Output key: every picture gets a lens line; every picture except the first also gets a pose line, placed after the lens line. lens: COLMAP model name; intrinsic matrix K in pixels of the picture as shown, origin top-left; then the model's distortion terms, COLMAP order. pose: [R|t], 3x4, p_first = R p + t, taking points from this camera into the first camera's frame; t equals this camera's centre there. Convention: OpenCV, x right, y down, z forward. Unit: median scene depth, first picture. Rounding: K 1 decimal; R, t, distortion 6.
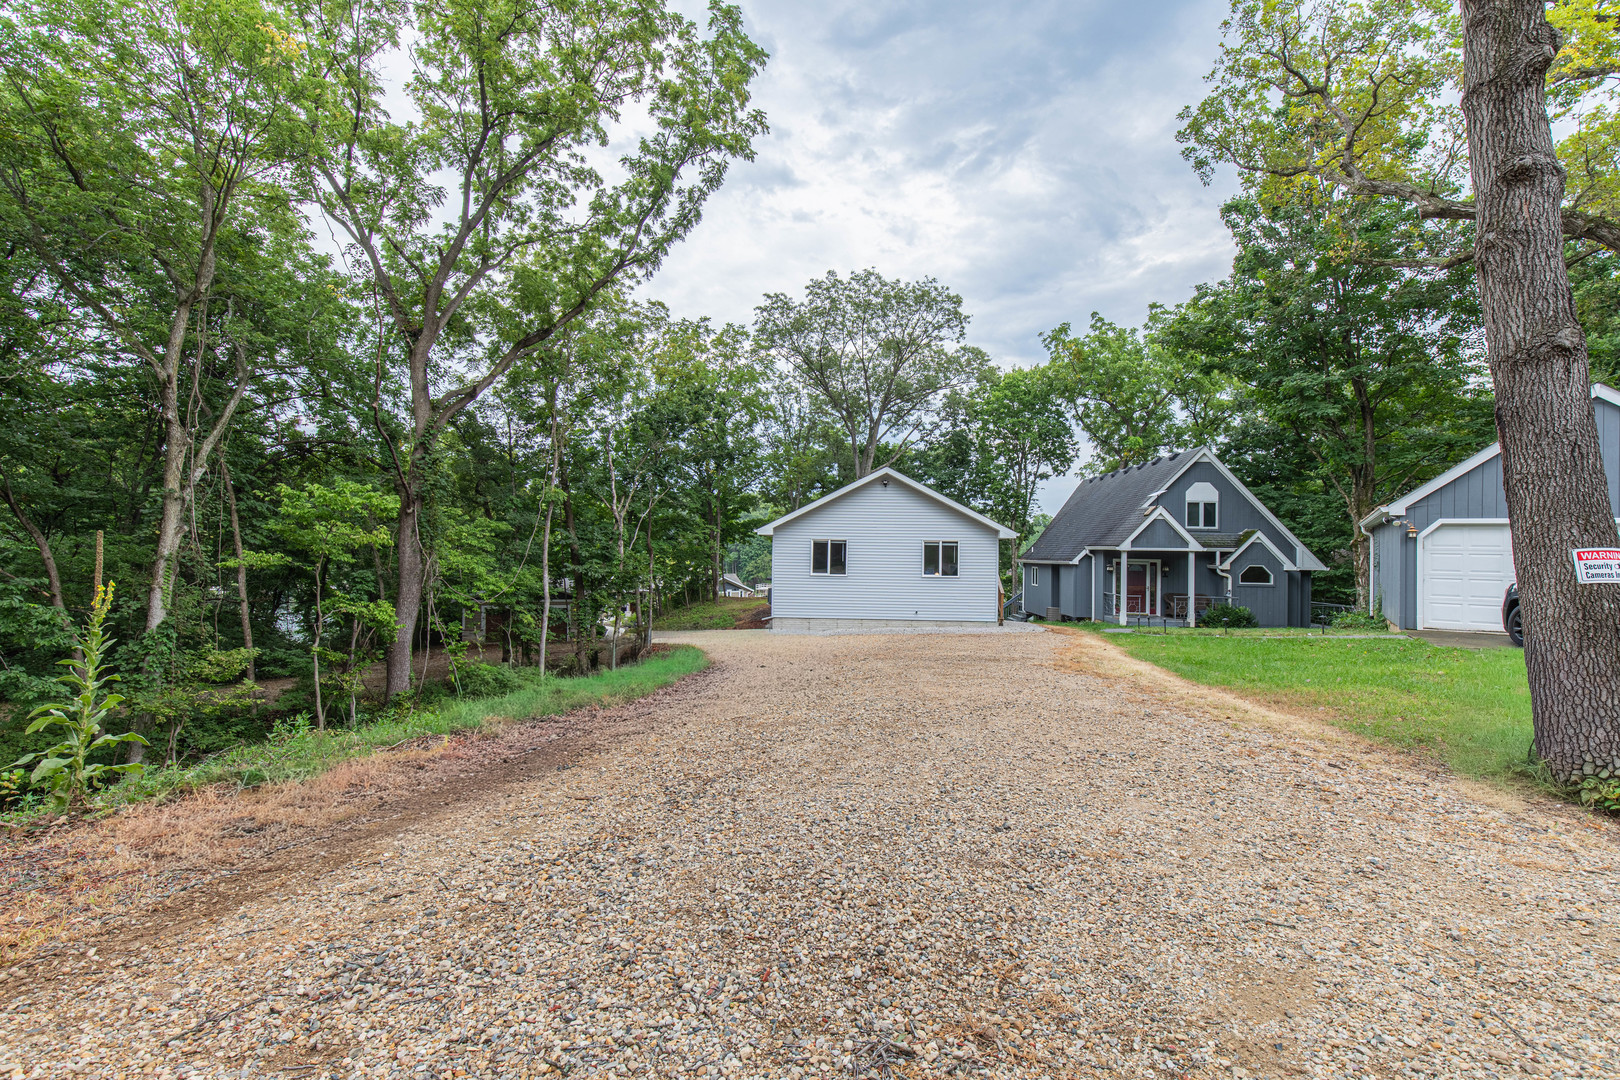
lens RADIAL K [[724.7, 0, 800.4], [0, 724.7, 540.4], [0, 0, 1]] dist [0.009400, -0.001182]
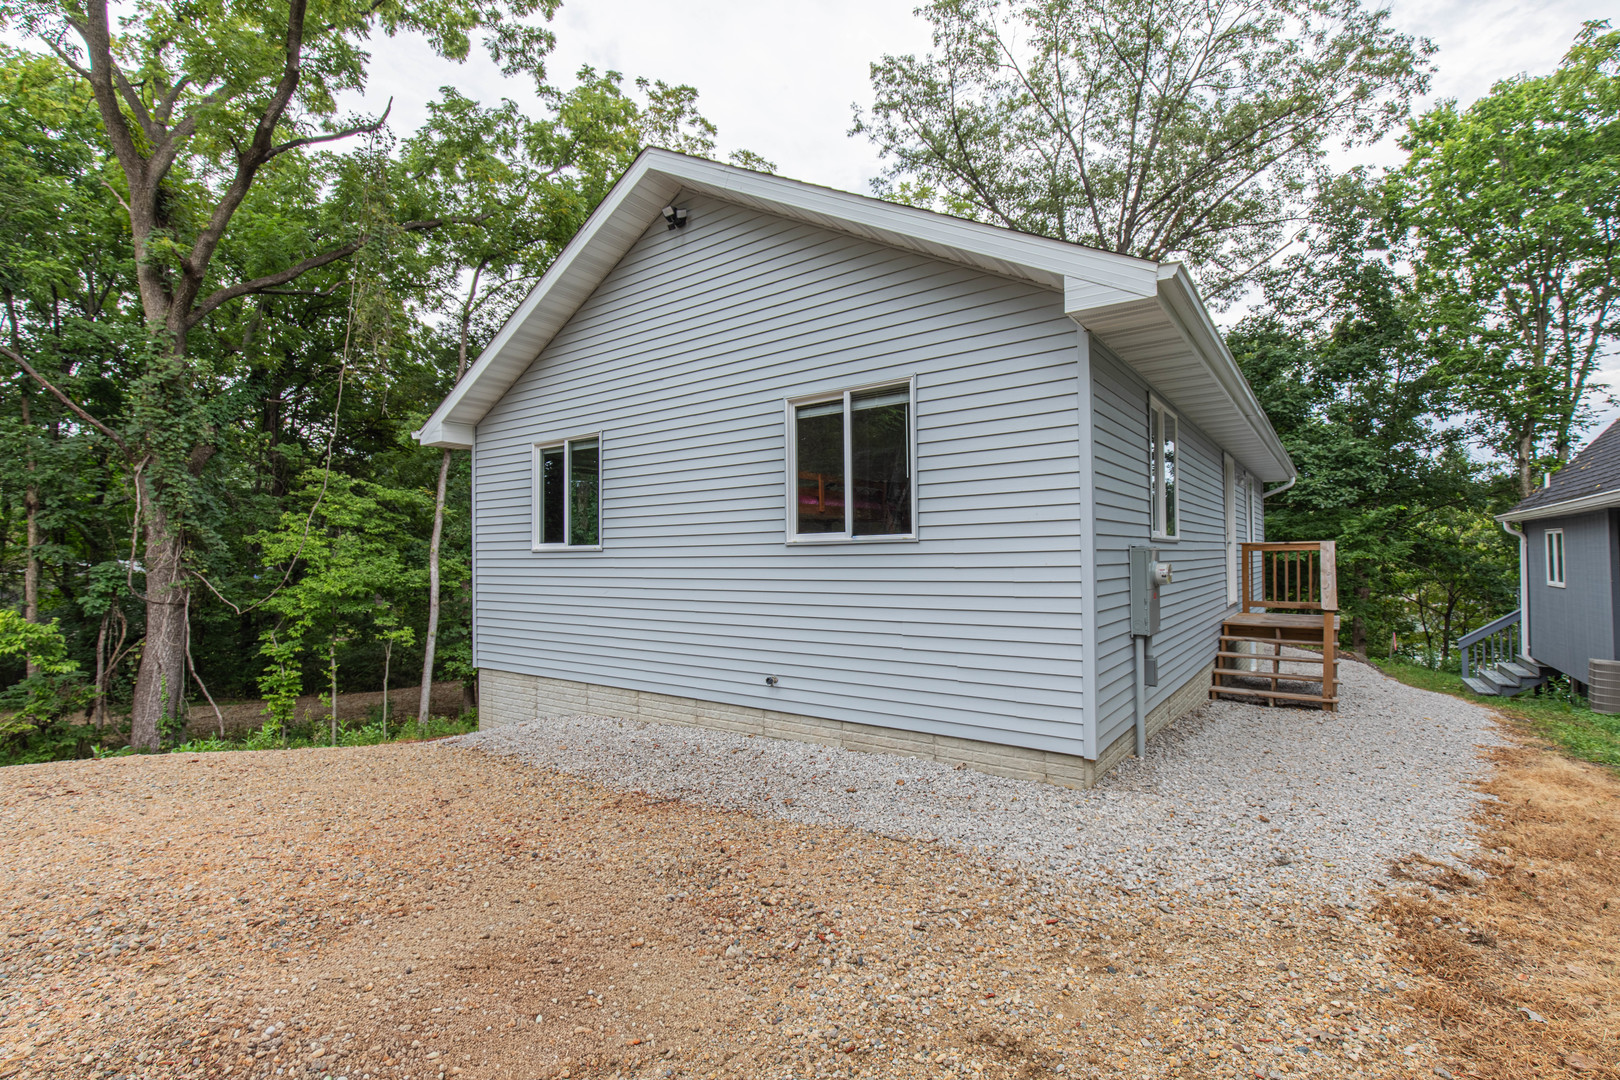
lens RADIAL K [[724.7, 0, 808.8], [0, 724.7, 550.1], [0, 0, 1]] dist [0.009400, -0.001182]
pose [[0.843293, -0.028770, -0.536684, 0.274003], [0.032704, 0.999463, -0.002191, 0.046788], [0.536459, -0.015705, 0.843780, 0.695694]]
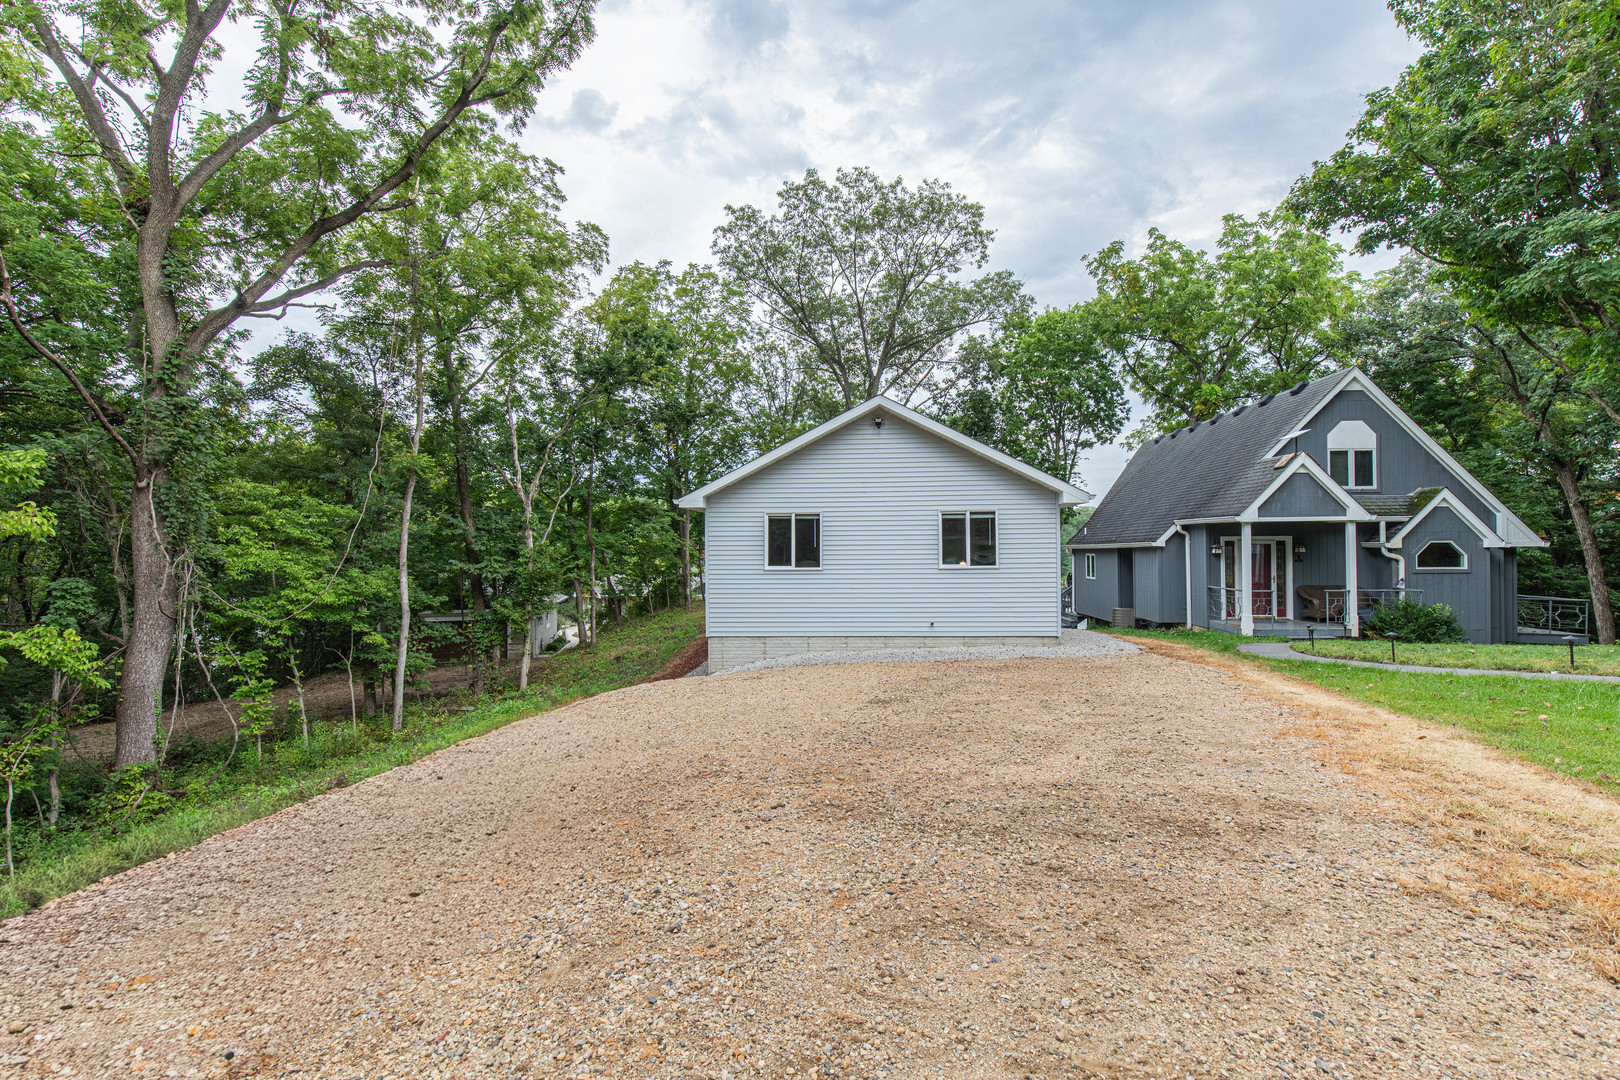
lens RADIAL K [[724.7, 0, 823.0], [0, 724.7, 539.6], [0, 0, 1]] dist [0.009400, -0.001182]
pose [[0.999651, -0.023076, -0.012895, 0.065827], [0.023072, 0.999734, -0.000493, 0.020361], [0.012903, 0.000195, 0.999917, 0.320771]]
